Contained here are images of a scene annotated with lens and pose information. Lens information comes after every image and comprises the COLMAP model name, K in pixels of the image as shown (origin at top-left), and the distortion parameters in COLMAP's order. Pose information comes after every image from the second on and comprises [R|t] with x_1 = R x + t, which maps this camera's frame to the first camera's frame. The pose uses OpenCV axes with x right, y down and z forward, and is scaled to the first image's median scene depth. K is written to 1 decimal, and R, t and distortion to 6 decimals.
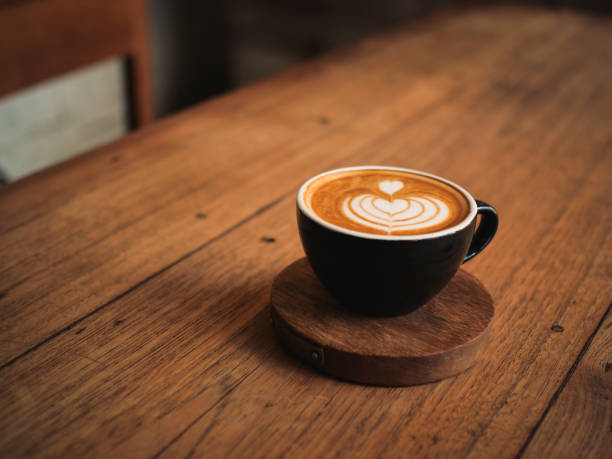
lens RADIAL K [[908.7, 0, 306.0], [0, 908.7, 229.5], [0, 0, 1]] dist [-0.112366, 0.030272]
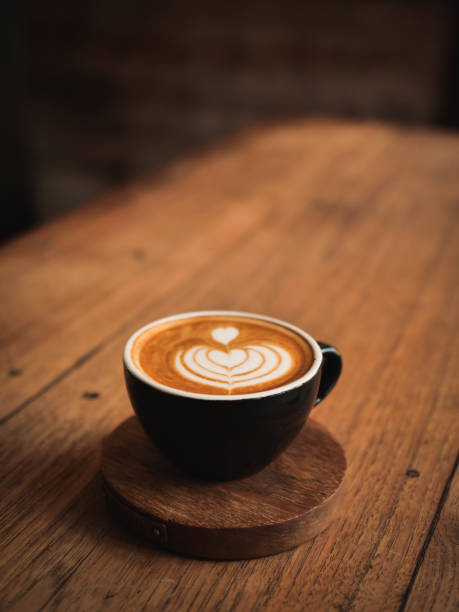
lens RADIAL K [[908.7, 0, 229.5], [0, 908.7, 306.0], [0, 0, 1]] dist [-0.112366, 0.030272]
pose [[0.989942, -0.063719, 0.126312, -0.016215], [0.068905, 0.996932, -0.037122, -0.043697], [-0.123559, 0.045452, 0.991296, 0.096062]]
